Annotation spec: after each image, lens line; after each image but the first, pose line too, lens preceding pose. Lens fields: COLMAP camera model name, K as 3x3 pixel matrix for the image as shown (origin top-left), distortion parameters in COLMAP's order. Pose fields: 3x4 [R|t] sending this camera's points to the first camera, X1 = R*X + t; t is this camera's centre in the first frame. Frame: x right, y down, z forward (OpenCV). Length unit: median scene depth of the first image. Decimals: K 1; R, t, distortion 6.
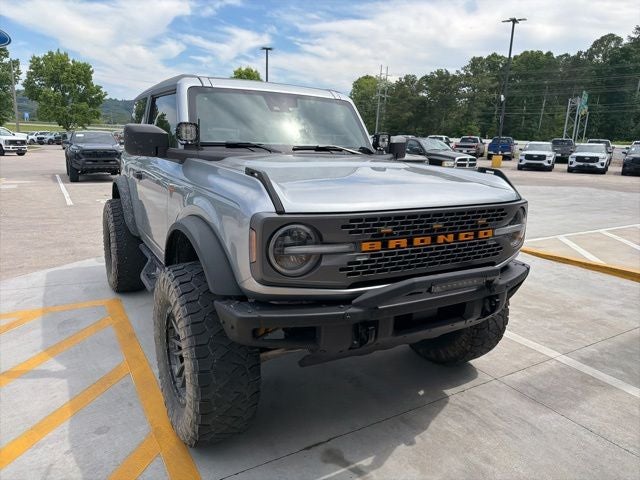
lens RADIAL K [[449.7, 0, 321.3], [0, 449.7, 236.9], [0, 0, 1]] dist [0.032447, -0.042370]
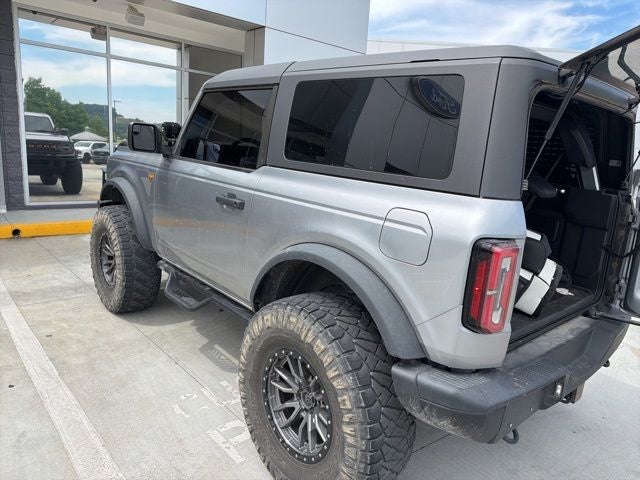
lens RADIAL K [[453.5, 0, 318.1], [0, 453.5, 241.9], [0, 0, 1]] dist [0.002868, -0.006575]
pose [[-0.976007, -0.065198, -0.207749, 0.000832], [-0.147236, 0.900532, 0.409100, -0.018791], [0.160412, 0.429873, -0.888525, 0.085121]]
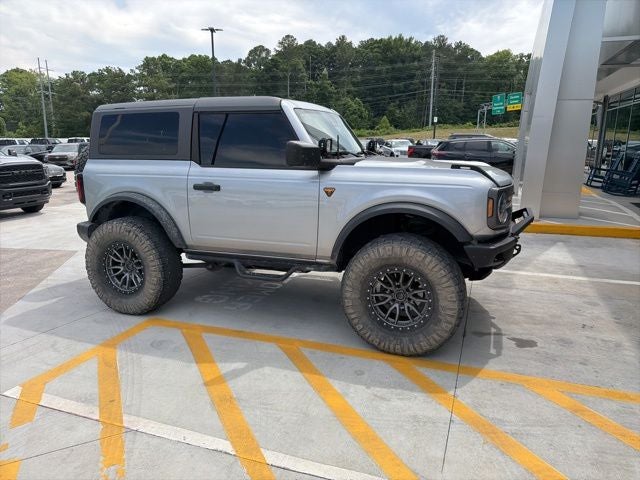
lens RADIAL K [[447.2, 0, 321.2], [0, 447.2, 239.7], [0, 0, 1]] dist [0.050371, -0.066098]
pose [[0.781401, -0.169029, 0.600701, -0.037830], [0.165022, 0.984320, 0.062310, -0.001623], [-0.601814, 0.050440, 0.797042, 0.000120]]
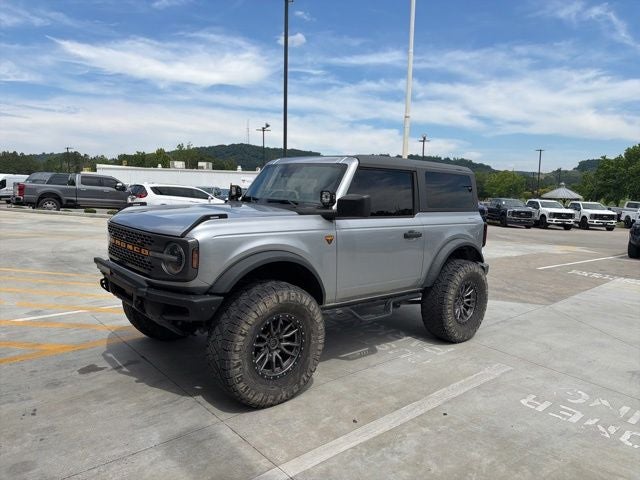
lens RADIAL K [[447.2, 0, 321.2], [0, 447.2, 239.7], [0, 0, 1]] dist [0.050371, -0.066098]
pose [[0.188044, 0.086242, -0.978367, 0.051716], [-0.244591, 0.968866, 0.038393, -0.006568], [0.951217, 0.232080, 0.203284, 0.033947]]
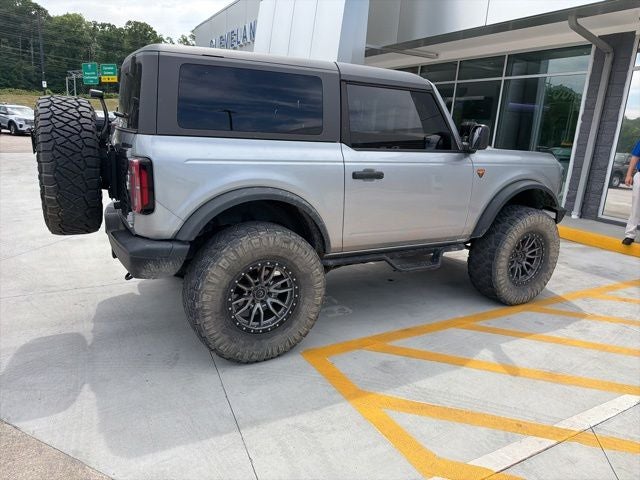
lens RADIAL K [[449.7, 0, 321.3], [0, 449.7, 236.9], [0, 0, 1]] dist [0.032447, -0.042370]
pose [[0.037774, -0.269645, 0.962219, -0.057786], [0.165483, 0.951299, 0.260089, -0.011940], [-0.985489, 0.149406, 0.080557, 0.046501]]
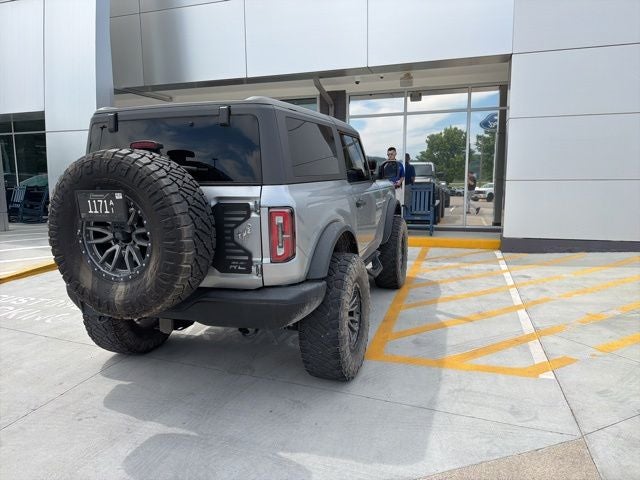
lens RADIAL K [[448.9, 0, 320.7], [0, 448.9, 244.1], [0, 0, 1]] dist [0.035285, -0.045562]
pose [[-0.659602, -0.144973, 0.737502, -0.052034], [0.155424, 0.933705, 0.322549, -0.018473], [-0.735370, 0.327380, -0.593341, 0.078565]]
